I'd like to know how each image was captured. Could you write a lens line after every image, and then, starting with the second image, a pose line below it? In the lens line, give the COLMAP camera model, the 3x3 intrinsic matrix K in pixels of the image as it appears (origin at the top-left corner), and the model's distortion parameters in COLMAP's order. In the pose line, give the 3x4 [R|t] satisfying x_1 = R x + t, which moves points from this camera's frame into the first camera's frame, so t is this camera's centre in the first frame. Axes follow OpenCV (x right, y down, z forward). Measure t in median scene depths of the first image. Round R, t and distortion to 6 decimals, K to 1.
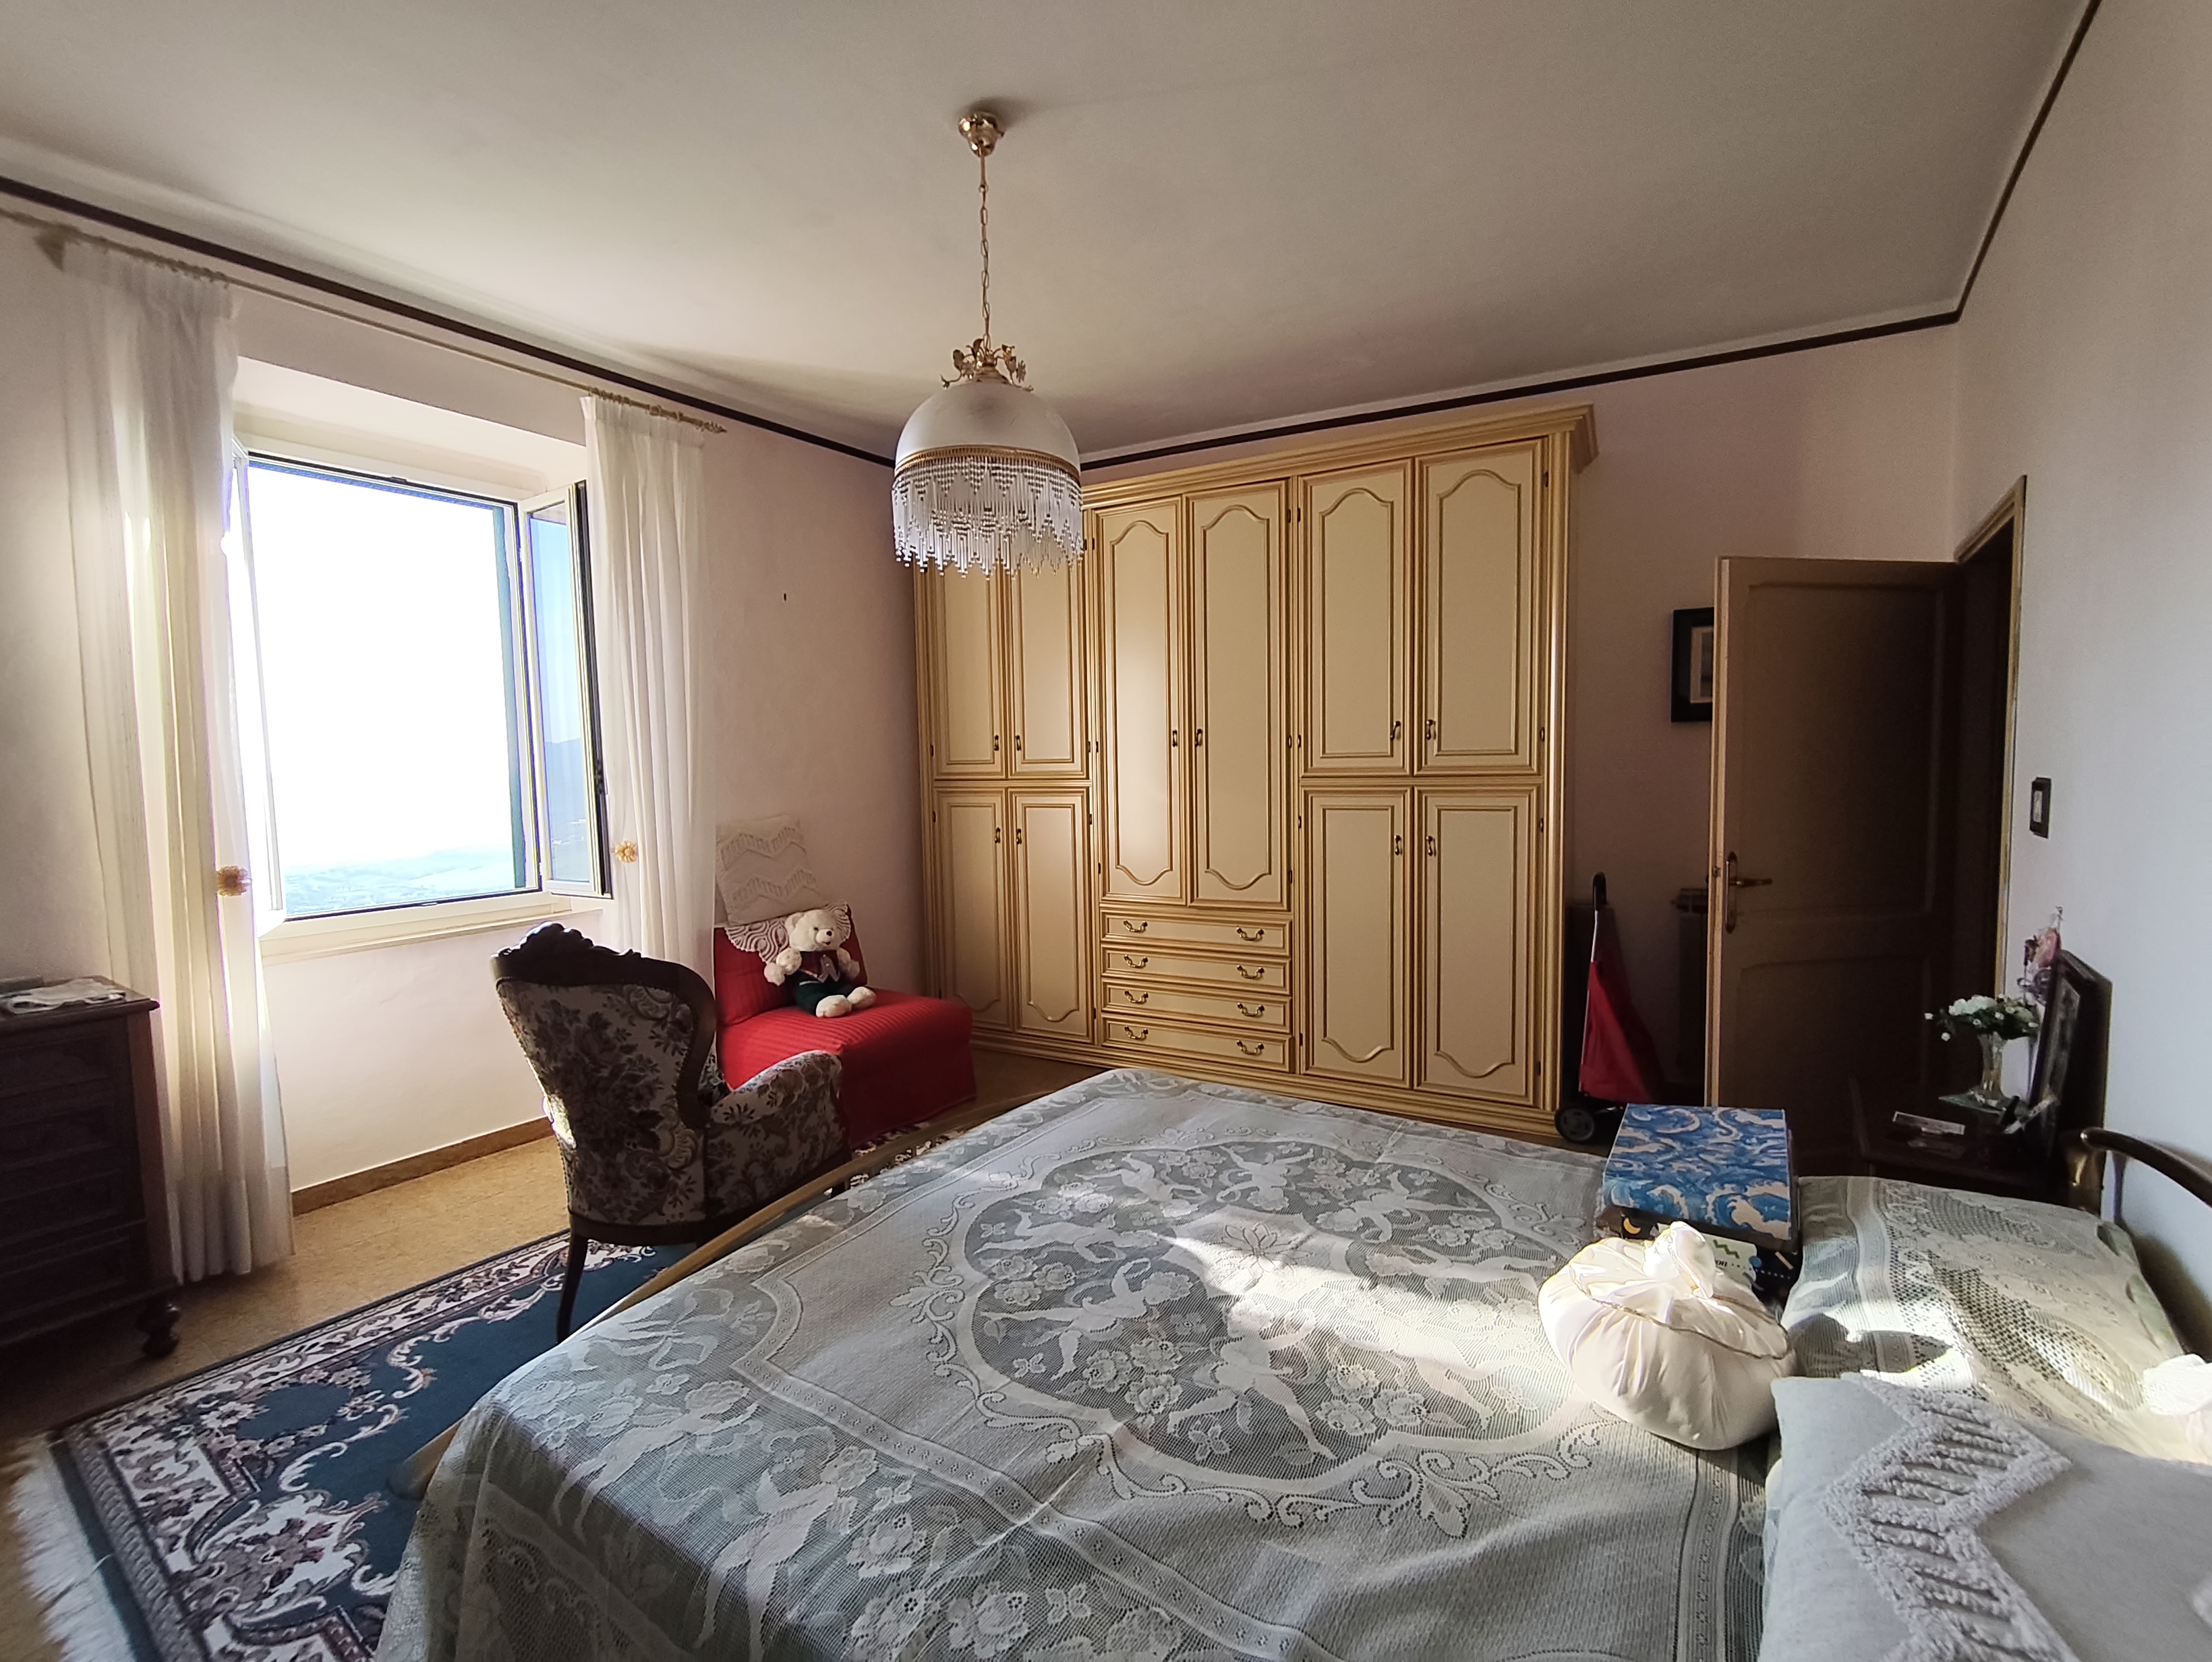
lens RADIAL K [[956.5, 0, 1114.6], [0, 956.5, 827.7], [0, 0, 1]] dist [0.002561, -0.002699]
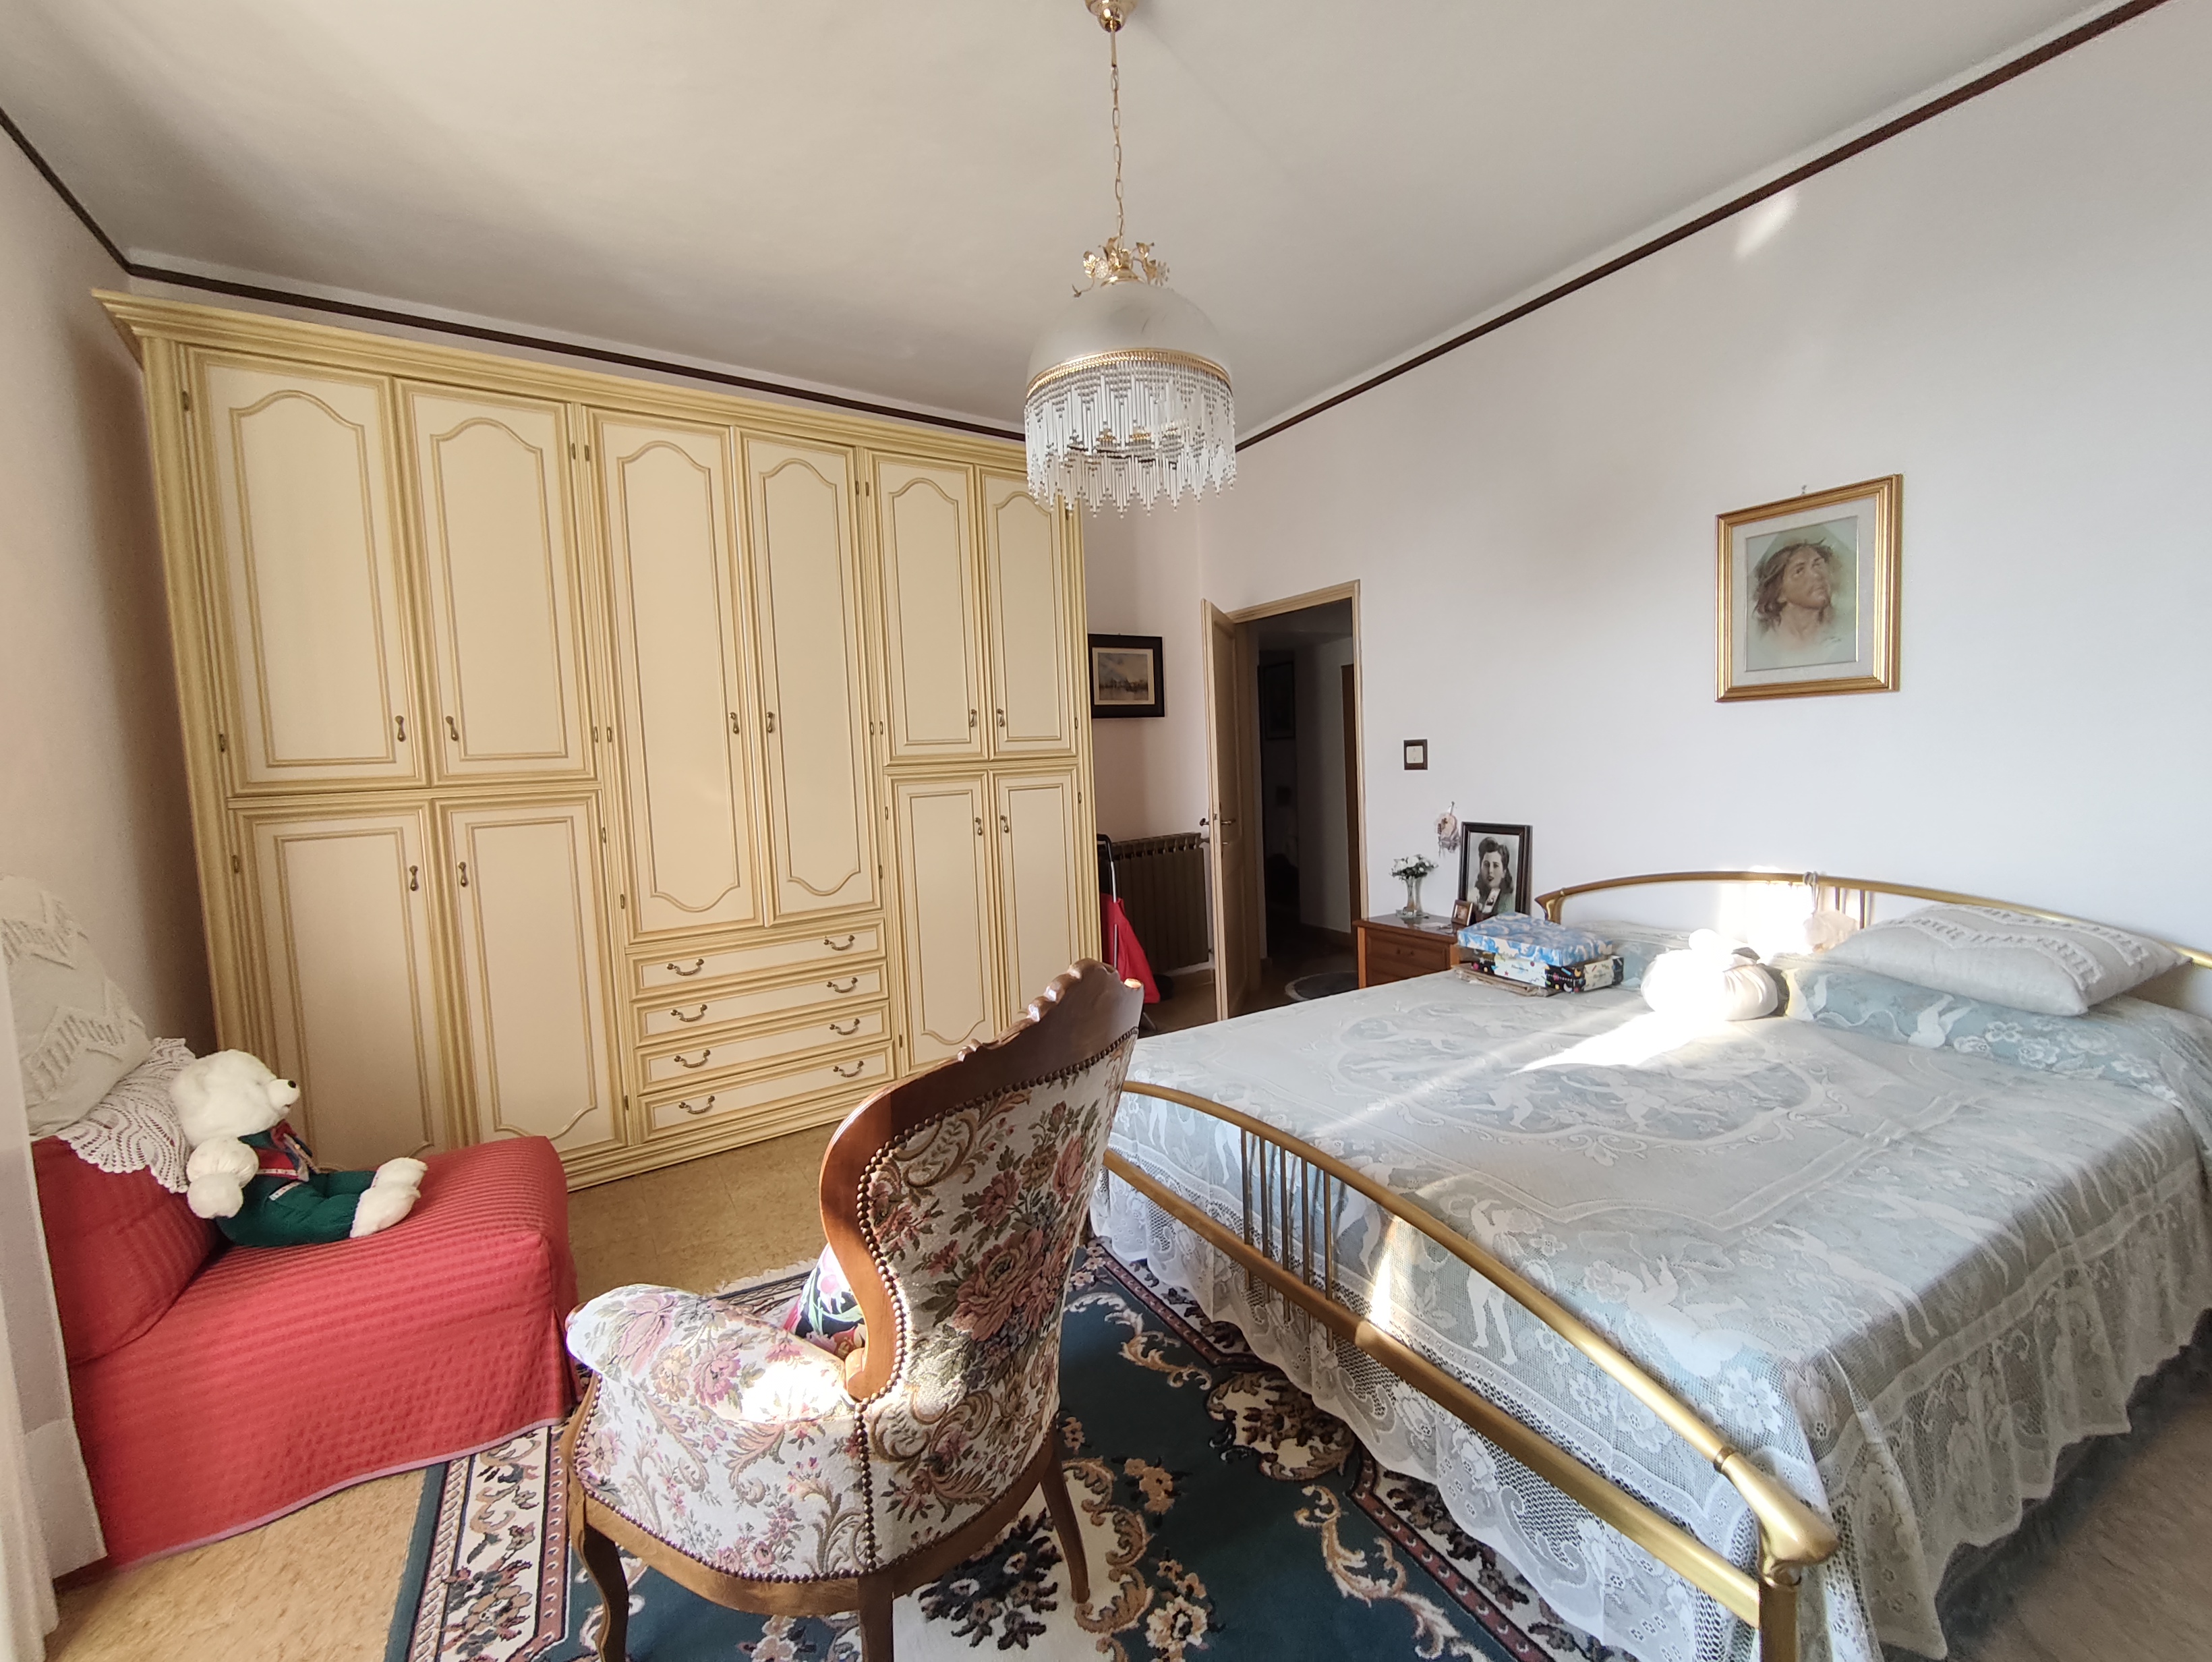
lens RADIAL K [[956.5, 0, 1117.9], [0, 956.5, 826.4], [0, 0, 1]] dist [0.002561, -0.002699]
pose [[0.438143, -0.070402, 0.896144, -0.566219], [0.100827, 0.994486, 0.028832, 0.003309], [-0.893233, 0.077723, 0.442825, 0.380354]]
